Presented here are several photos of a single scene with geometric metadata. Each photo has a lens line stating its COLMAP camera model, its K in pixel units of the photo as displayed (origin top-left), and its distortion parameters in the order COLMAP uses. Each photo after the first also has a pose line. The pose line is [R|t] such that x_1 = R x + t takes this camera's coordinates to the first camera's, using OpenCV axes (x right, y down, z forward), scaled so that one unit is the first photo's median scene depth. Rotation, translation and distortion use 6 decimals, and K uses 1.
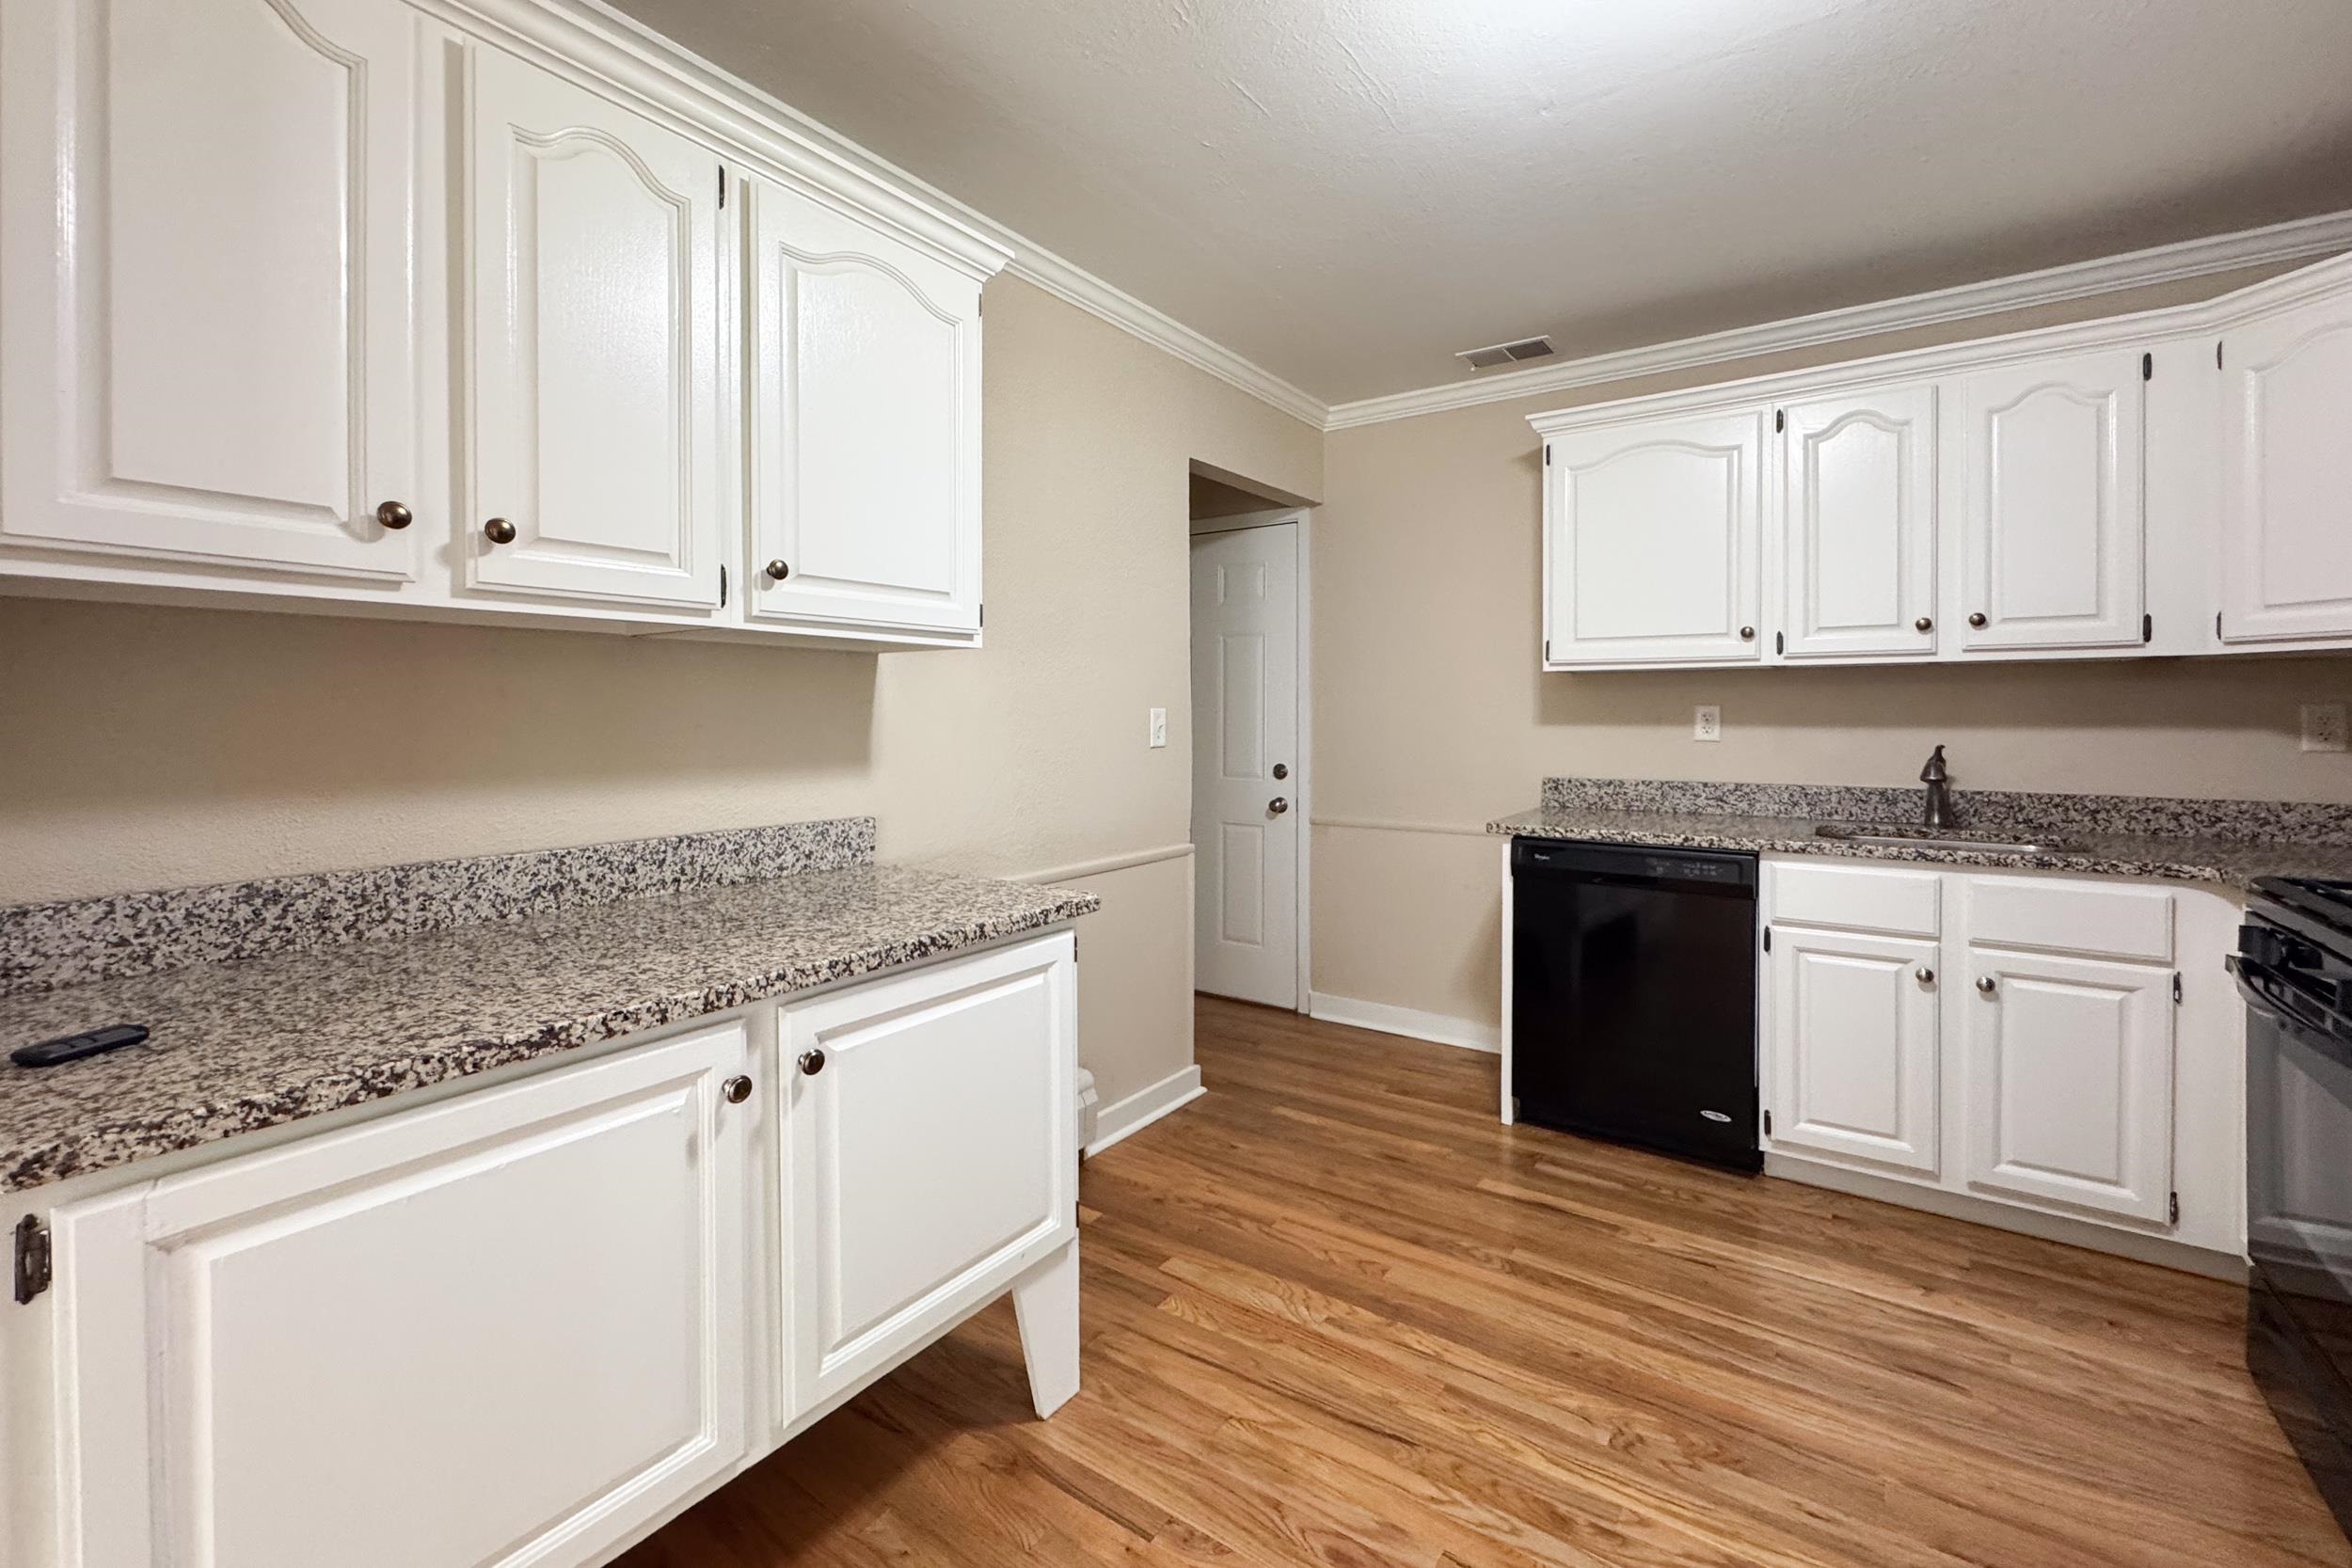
lens RADIAL K [[1025.8, 0, 1091.9], [0, 1025.8, 729.5], [0, 0, 1]] dist [-0.003615, 0.000018]
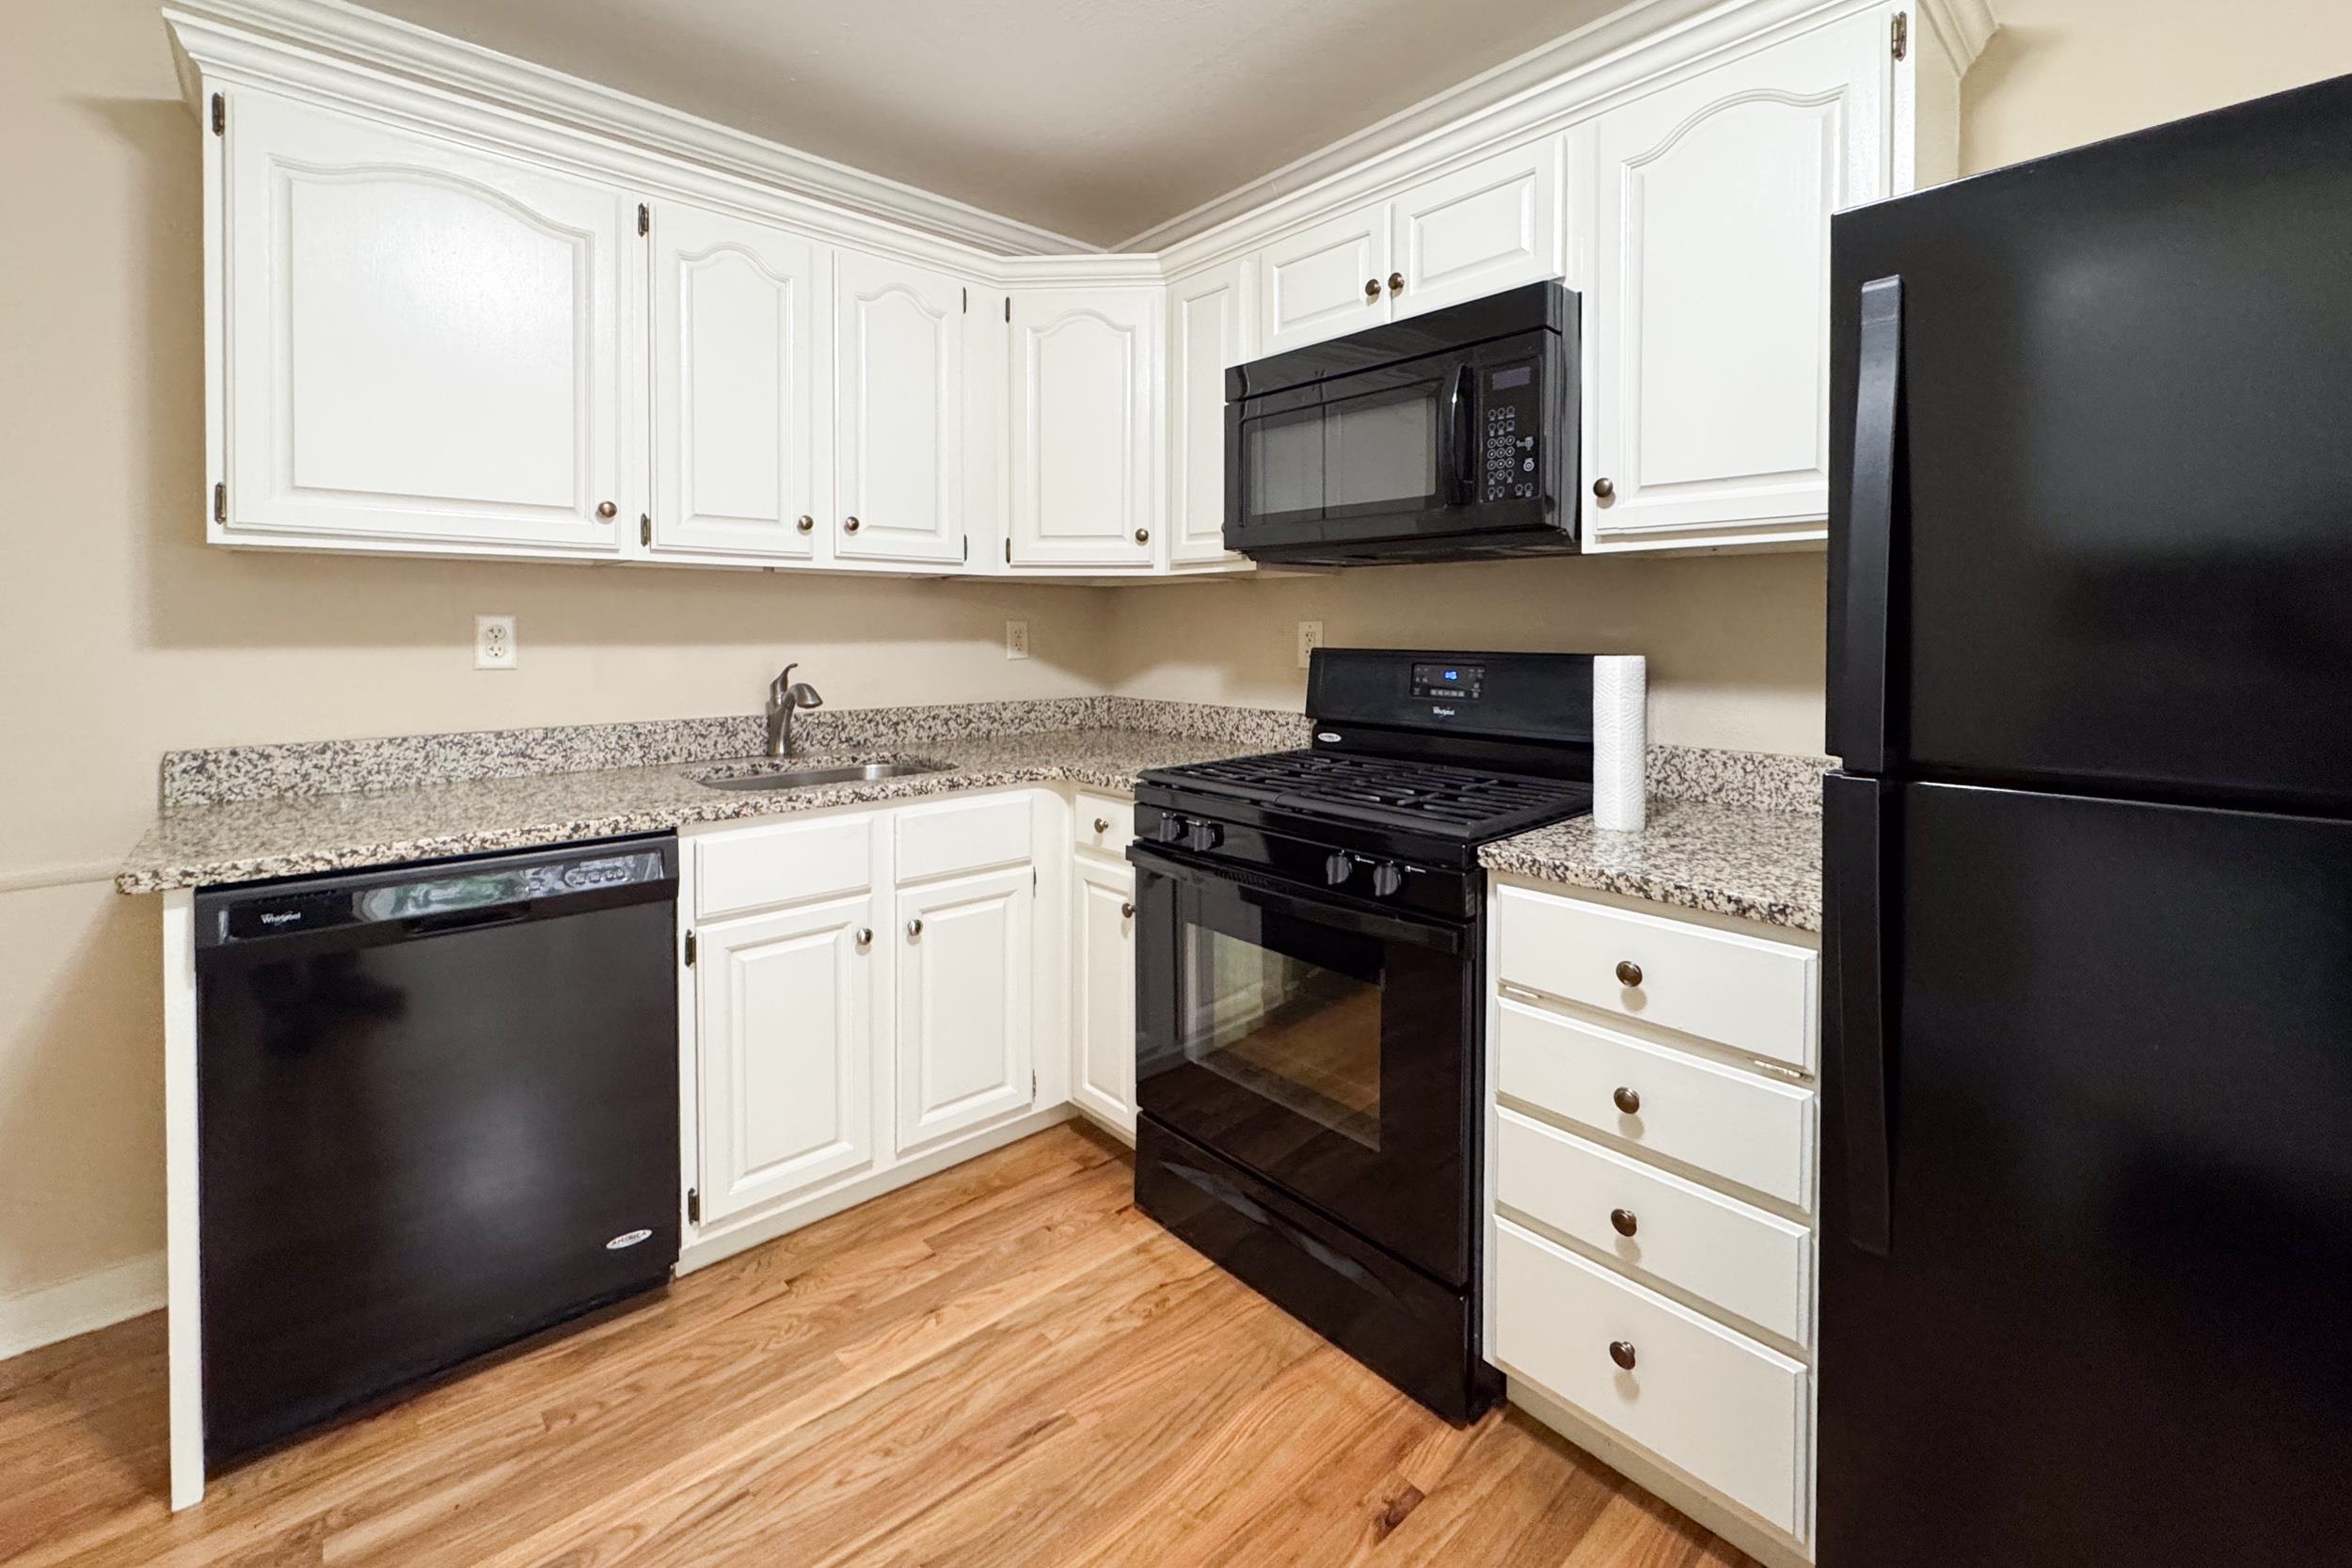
lens RADIAL K [[1025.8, 0, 1333.4], [0, 1025.8, 649.3], [0, 0, 1]] dist [-0.003615, 0.000018]
pose [[0.159426, -0.018646, 0.987034, 0.040016], [0.014813, 0.999754, 0.016494, -0.005339], [-0.987099, 0.011992, 0.159663, 0.450441]]
